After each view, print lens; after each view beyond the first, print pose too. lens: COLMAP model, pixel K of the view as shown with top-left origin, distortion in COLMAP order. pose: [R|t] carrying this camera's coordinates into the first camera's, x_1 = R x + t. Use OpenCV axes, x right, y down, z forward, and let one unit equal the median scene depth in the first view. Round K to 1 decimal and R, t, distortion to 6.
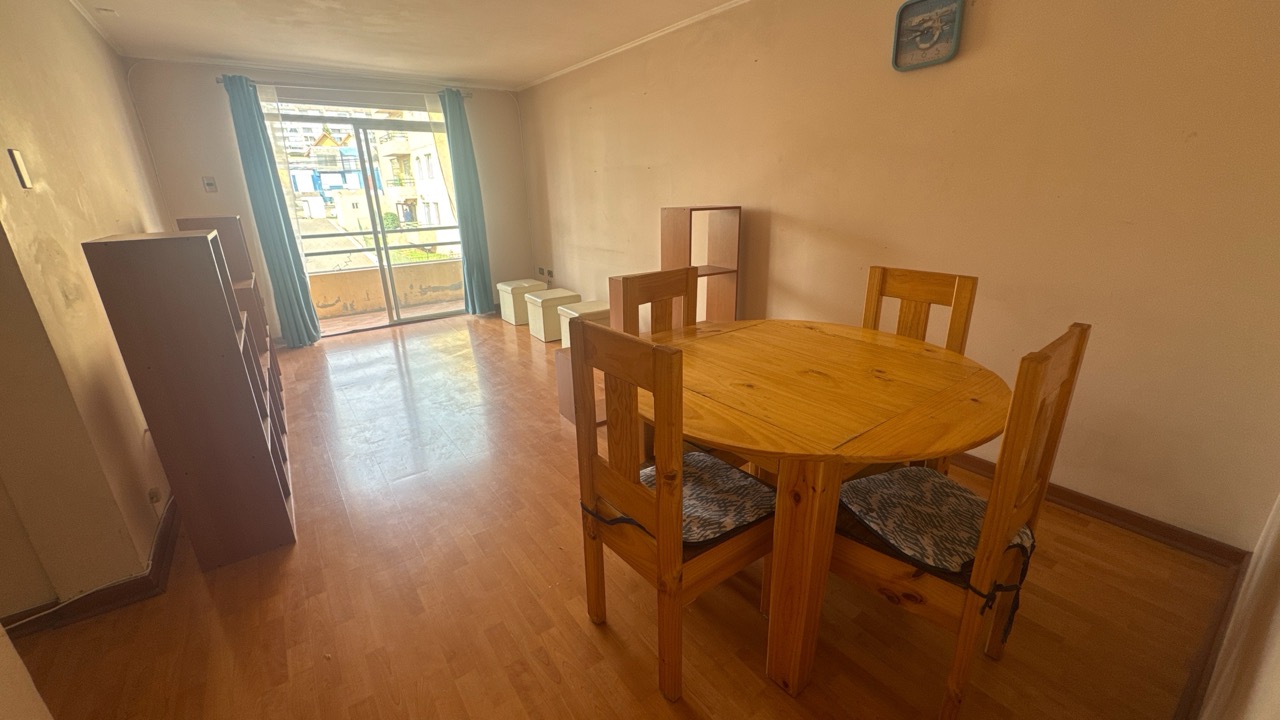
lens RADIAL K [[511.9, 0, 647.5], [0, 511.9, 359.6], [0, 0, 1]] dist [-0.003399, 0.000559]
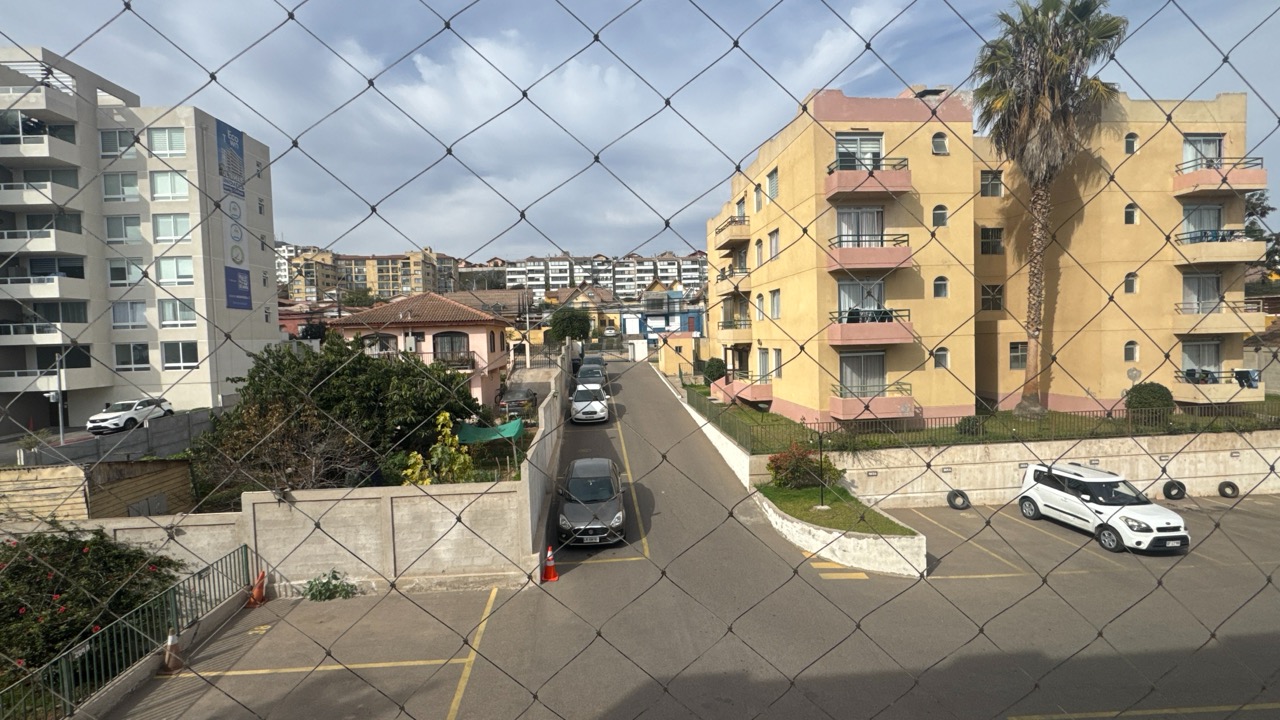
lens RADIAL K [[584.3, 0, 633.6], [0, 584.3, 354.1], [0, 0, 1]] dist [-0.001953, -0.001025]
pose [[0.848004, 0.018158, -0.529679, -0.057845], [-0.164493, 0.959075, -0.230472, -0.027146], [0.503817, 0.282569, 0.816286, 0.077282]]
